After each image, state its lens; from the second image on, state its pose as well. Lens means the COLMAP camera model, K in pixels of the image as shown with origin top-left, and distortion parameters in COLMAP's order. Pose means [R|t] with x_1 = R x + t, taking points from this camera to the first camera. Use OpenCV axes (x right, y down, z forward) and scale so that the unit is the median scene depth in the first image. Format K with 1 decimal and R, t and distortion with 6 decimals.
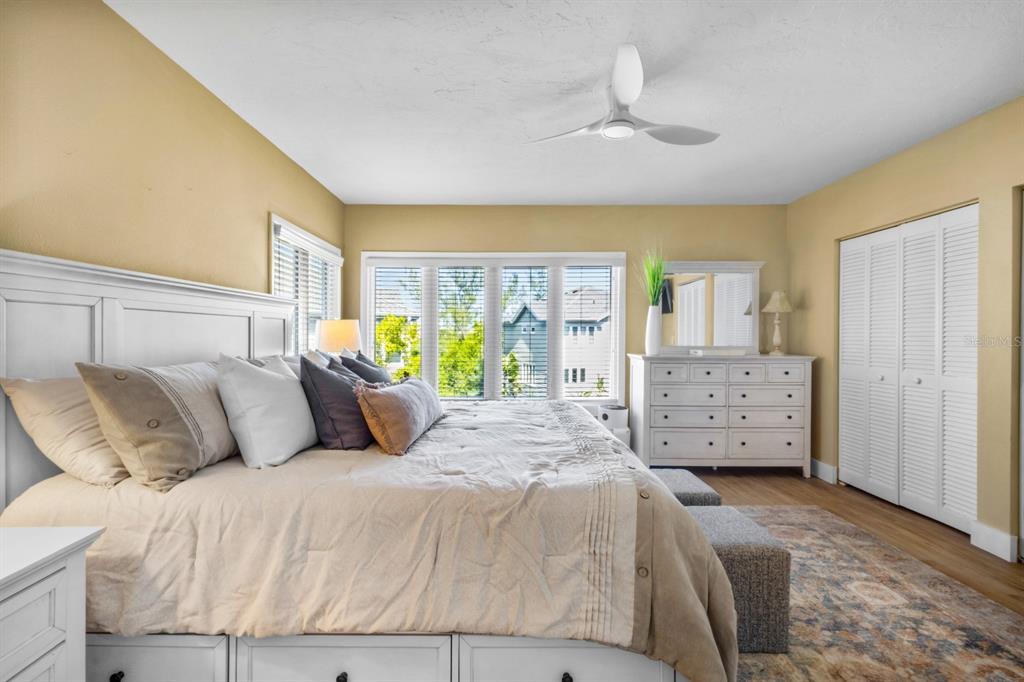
lens RADIAL K [[475.2, 0, 509.5], [0, 475.2, 338.1], [0, 0, 1]] dist [0.007913, -0.000060]
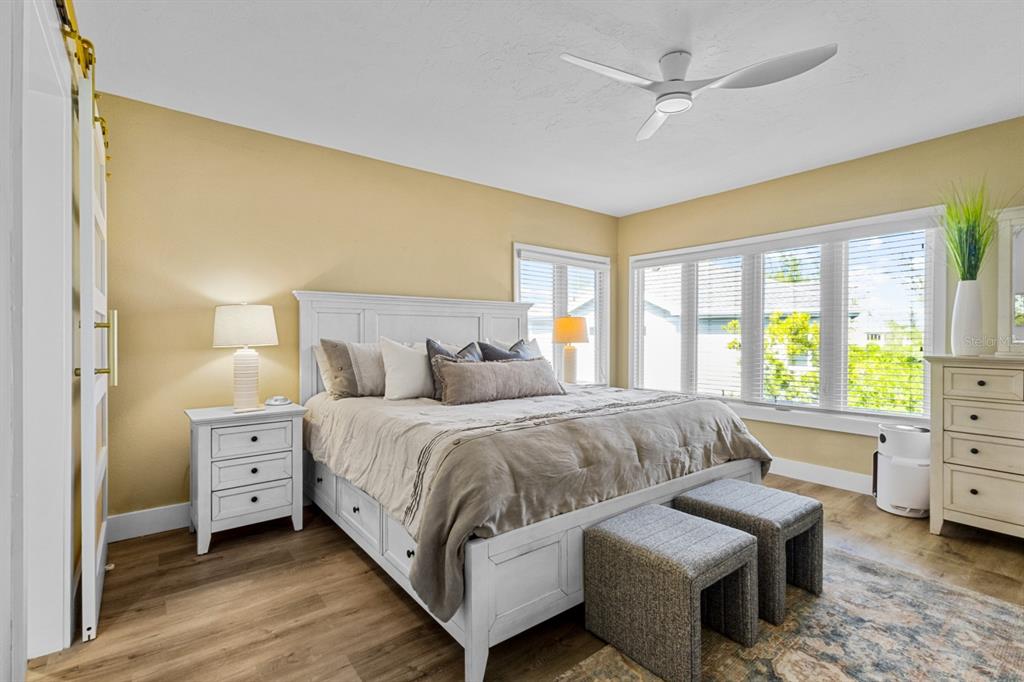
lens RADIAL K [[470.4, 0, 508.0], [0, 470.4, 336.9], [0, 0, 1]] dist [0.002753, -0.000143]
pose [[0.617615, -0.001848, -0.786479, 0.809645], [-0.004391, 0.999974, -0.005798, 0.031083], [0.786468, 0.007035, 0.617590, 0.190708]]
